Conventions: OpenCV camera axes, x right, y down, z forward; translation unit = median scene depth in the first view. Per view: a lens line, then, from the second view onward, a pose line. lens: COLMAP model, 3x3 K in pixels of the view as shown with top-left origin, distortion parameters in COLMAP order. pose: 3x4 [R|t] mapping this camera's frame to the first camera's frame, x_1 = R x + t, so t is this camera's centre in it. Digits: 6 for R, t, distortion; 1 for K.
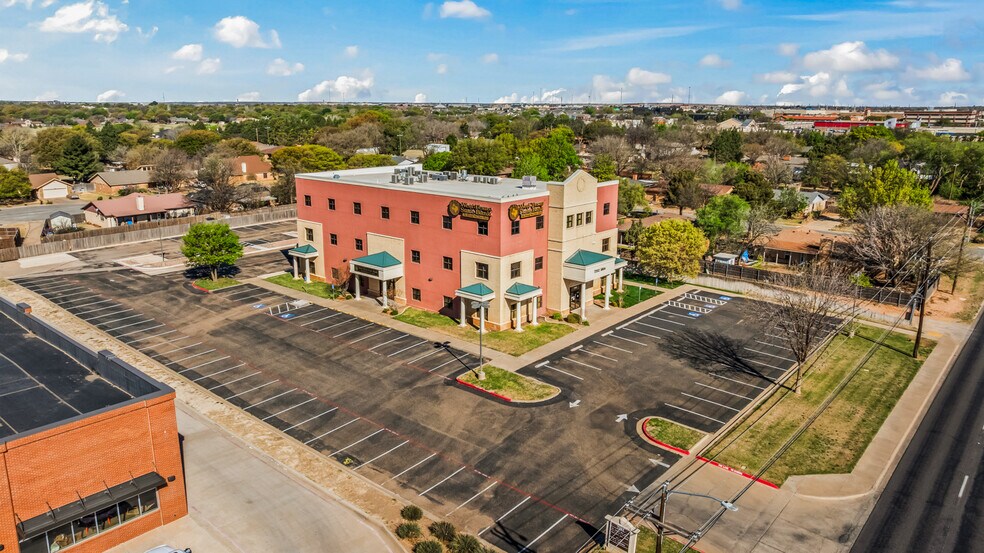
lens RADIAL K [[692.1, 0, 492.0], [0, 692.1, 276.5], [0, 0, 1]] dist [-0.019055, 0.002224]
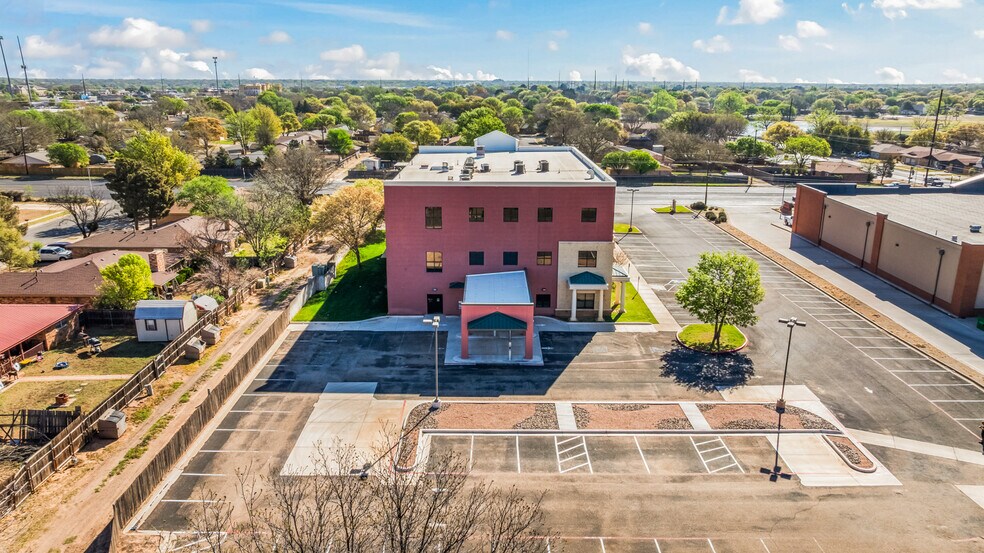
lens RADIAL K [[692.1, 0, 492.0], [0, 692.1, 276.5], [0, 0, 1]] dist [-0.019055, 0.002224]
pose [[-0.653165, -0.220146, 0.724507, -0.952160], [0.176744, 0.886051, 0.428573, -0.502786], [-0.736299, 0.407981, -0.539829, 1.932567]]
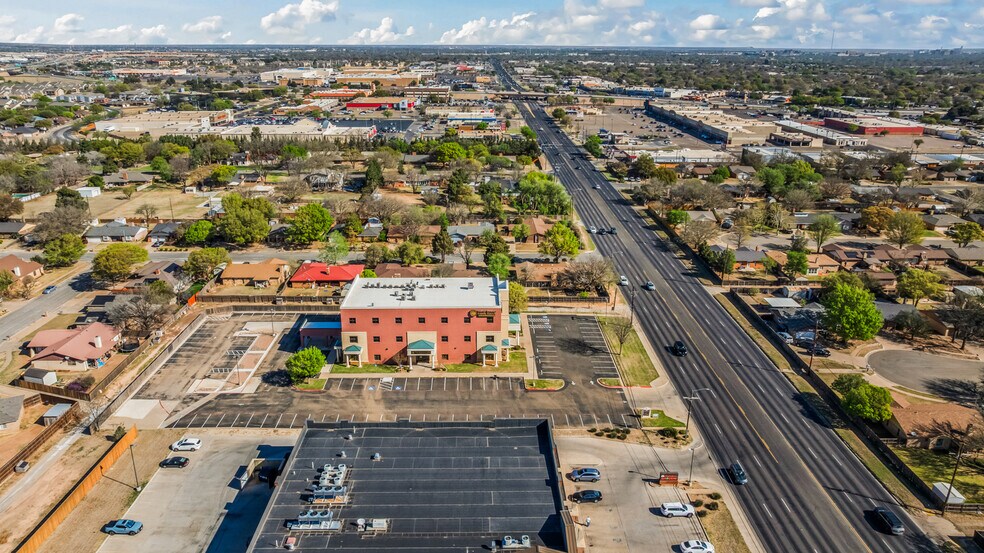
lens RADIAL K [[692.1, 0, 492.0], [0, 692.1, 276.5], [0, 0, 1]] dist [-0.019055, 0.002224]
pose [[0.746922, -0.215274, 0.629098, -1.311232], [0.163330, 0.976552, 0.140250, -0.494462], [-0.644539, -0.002005, 0.764569, -0.643580]]
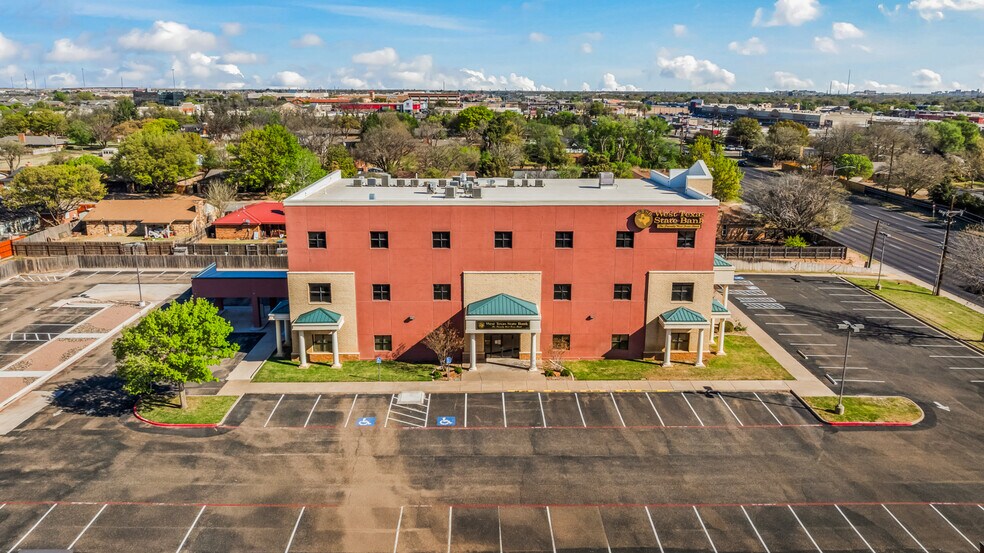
lens RADIAL K [[726.6, 0, 493.2], [0, 726.6, 266.0], [0, 0, 1]] dist [-0.024286, -0.000630]
pose [[0.747436, -0.160820, 0.644574, -0.717454], [0.163310, 0.984963, 0.056375, -0.121407], [-0.643948, 0.063129, 0.762460, 0.489201]]
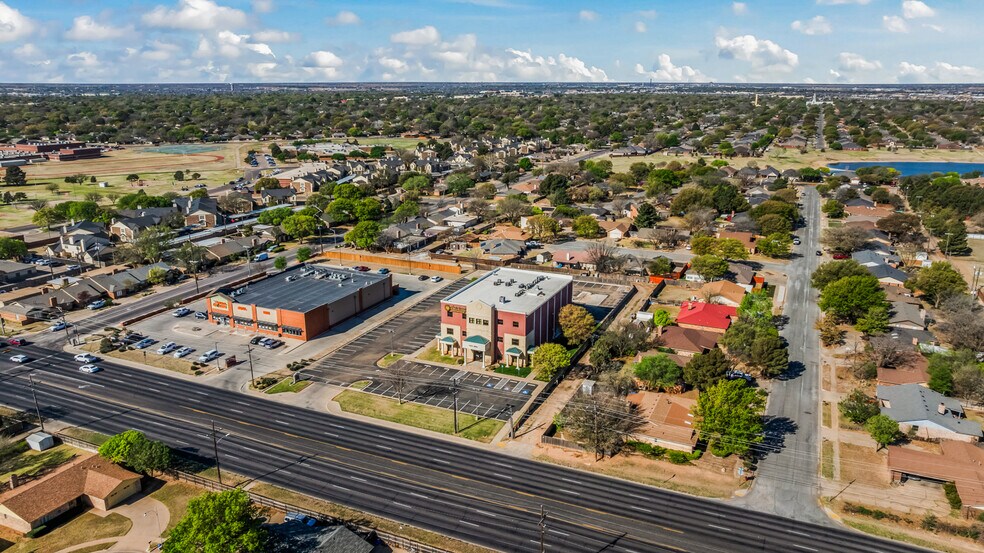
lens RADIAL K [[692.1, 0, 492.0], [0, 692.1, 276.5], [0, 0, 1]] dist [-0.019055, 0.002224]
pose [[0.275546, 0.258677, -0.925830, 2.222881], [-0.231508, 0.952624, 0.197262, -0.689969], [0.932994, 0.159982, 0.322378, 0.334297]]
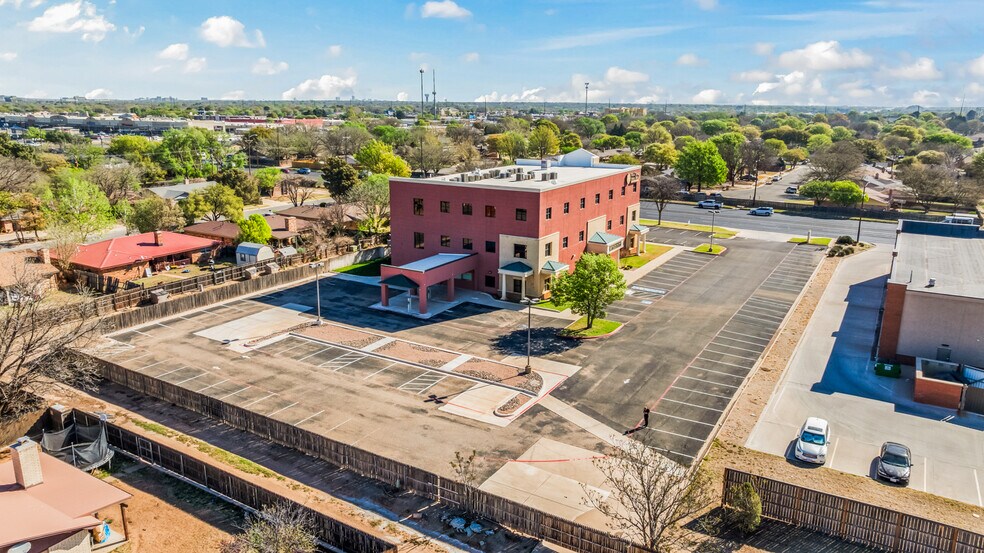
lens RADIAL K [[692.1, 0, 492.0], [0, 692.1, 276.5], [0, 0, 1]] dist [-0.019055, 0.002224]
pose [[-0.163469, -0.253265, 0.953486, -1.451022], [0.235350, 0.928571, 0.286996, -0.394431], [-0.958065, 0.271317, -0.092187, 1.469734]]
